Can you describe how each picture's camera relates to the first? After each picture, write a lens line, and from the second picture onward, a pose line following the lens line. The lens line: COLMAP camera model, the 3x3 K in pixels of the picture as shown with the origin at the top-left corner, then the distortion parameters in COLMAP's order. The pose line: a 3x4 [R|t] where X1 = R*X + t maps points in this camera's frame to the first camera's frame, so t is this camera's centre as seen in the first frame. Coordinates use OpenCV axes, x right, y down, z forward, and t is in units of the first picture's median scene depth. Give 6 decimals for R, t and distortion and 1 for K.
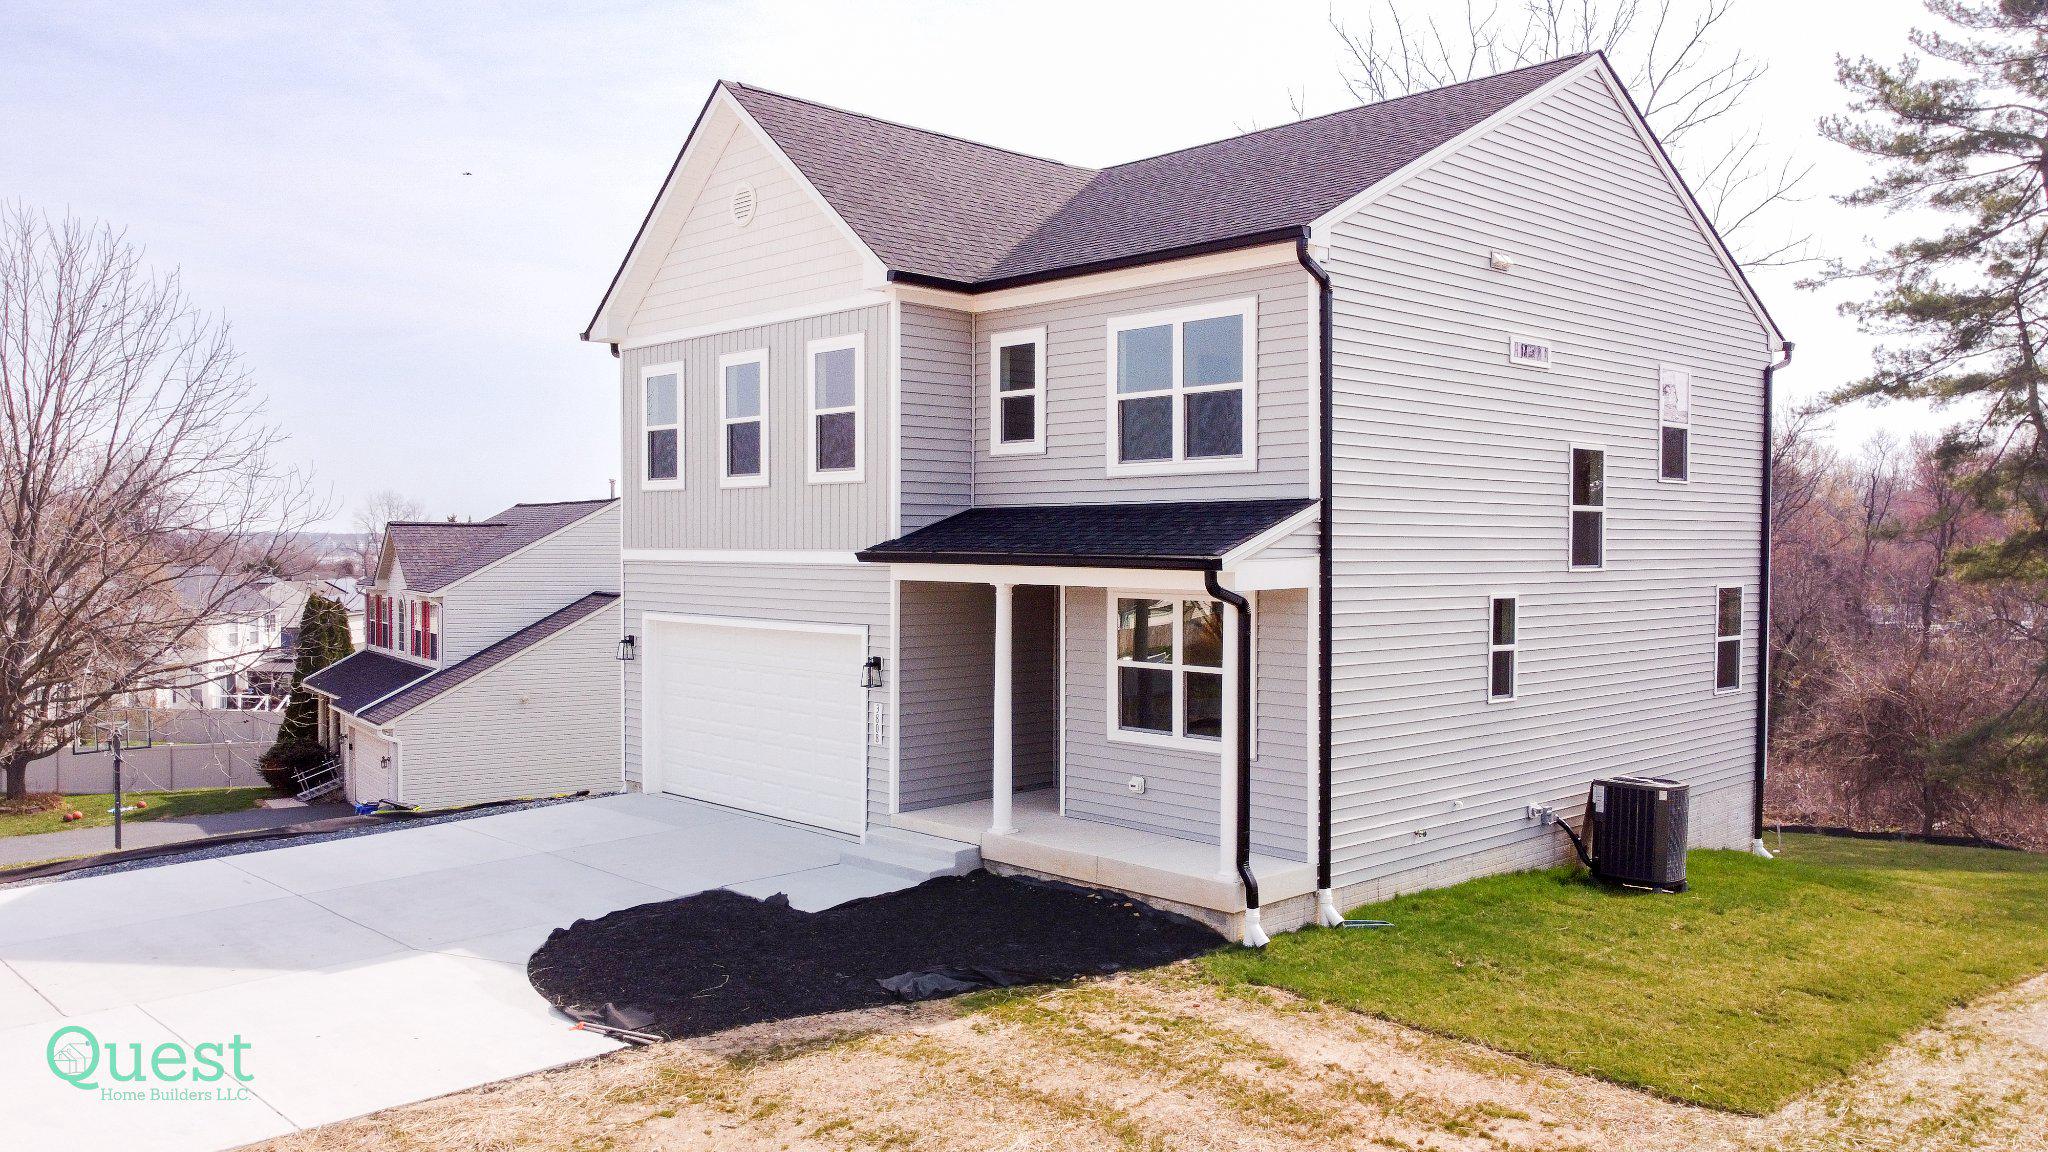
lens RADIAL K [[1550.9, 0, 1024.0], [0, 1550.9, 576.0], [0, 0, 1]] dist [0.003534, -0.005351]
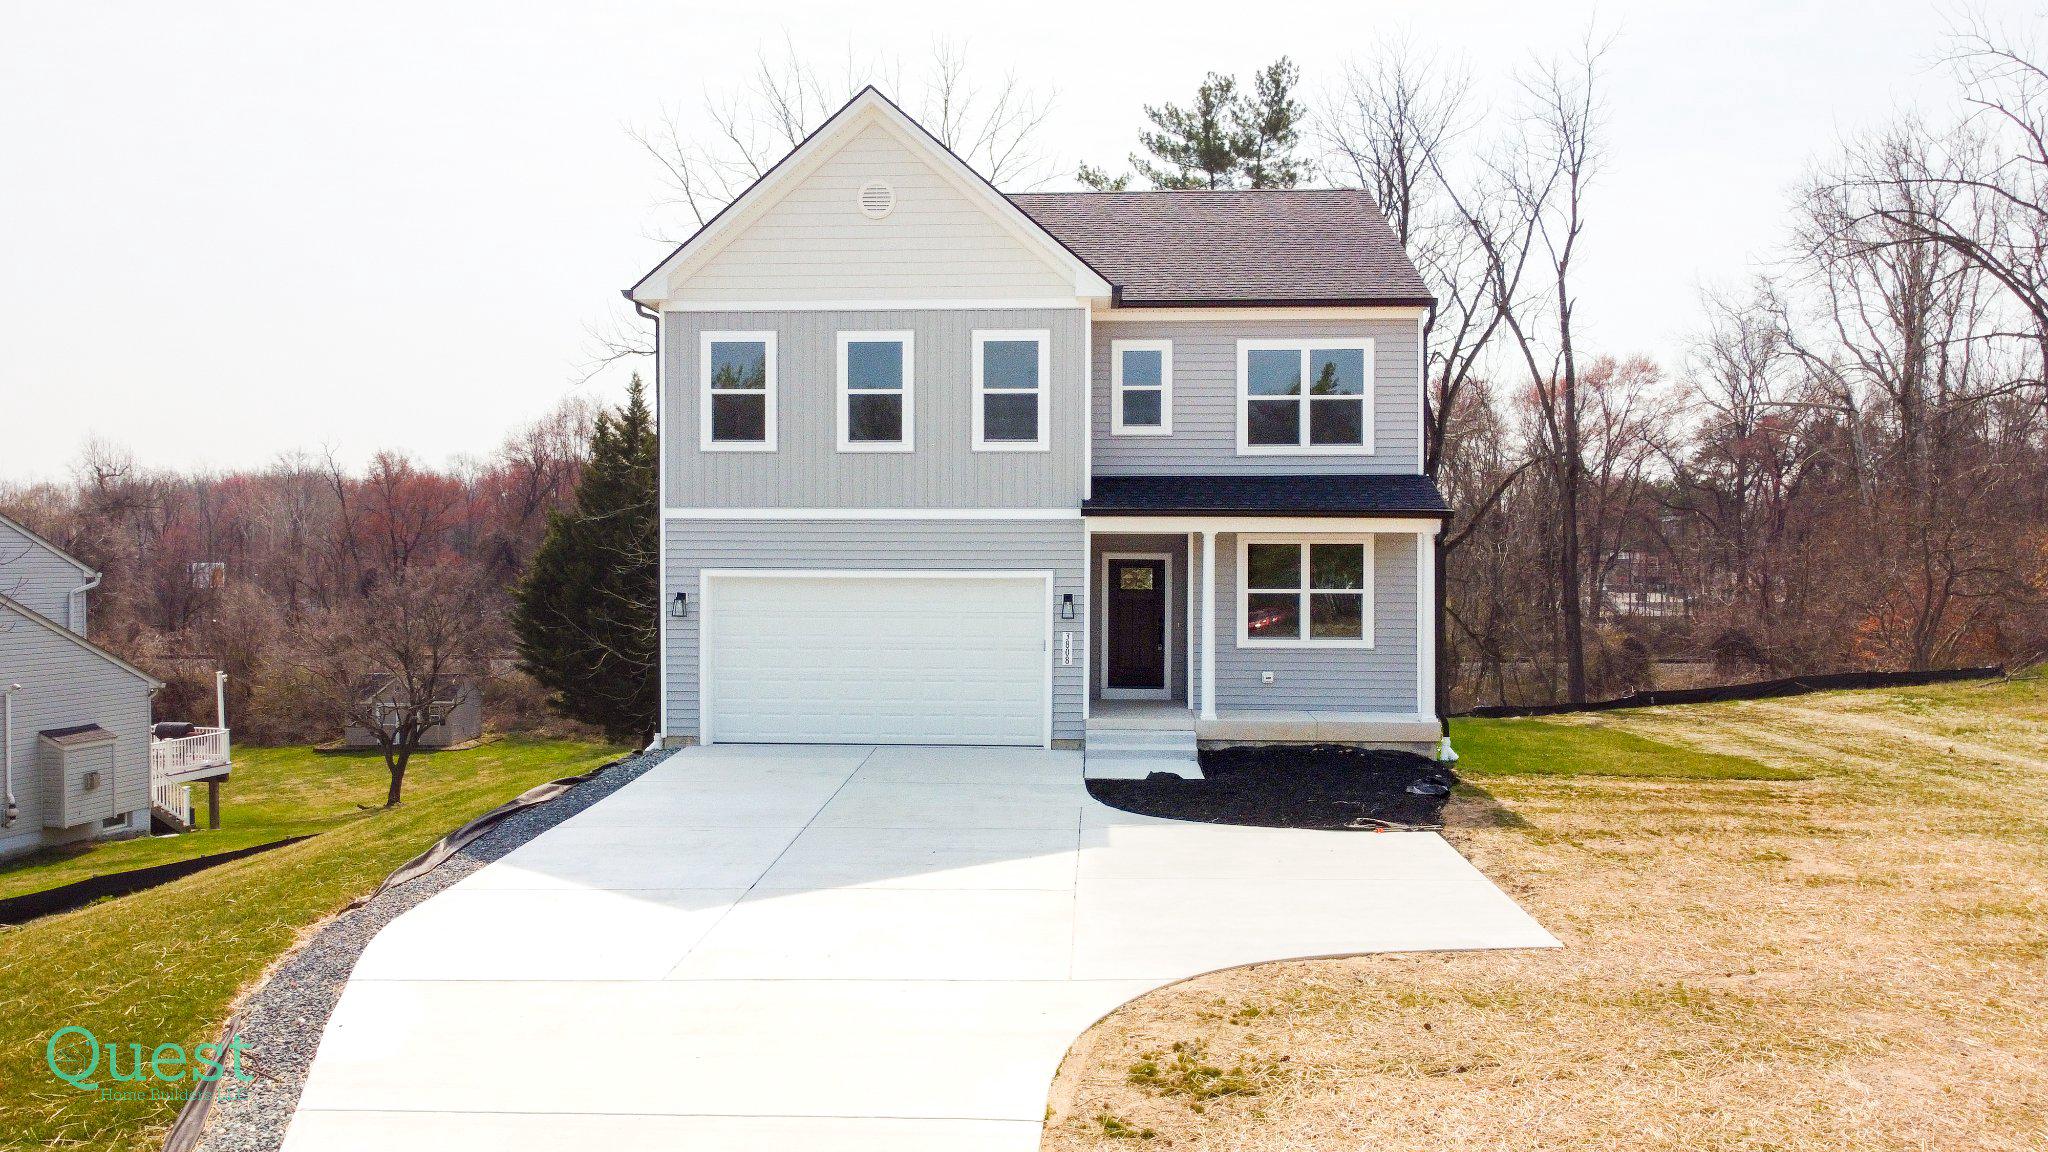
lens RADIAL K [[1550.9, 0, 1024.0], [0, 1550.9, 576.0], [0, 0, 1]] dist [0.003534, -0.005351]
pose [[0.726180, -0.016207, 0.687314, -1.022011], [0.013678, 0.999865, 0.009126, 0.027490], [-0.687369, 0.002774, 0.726303, 0.135267]]
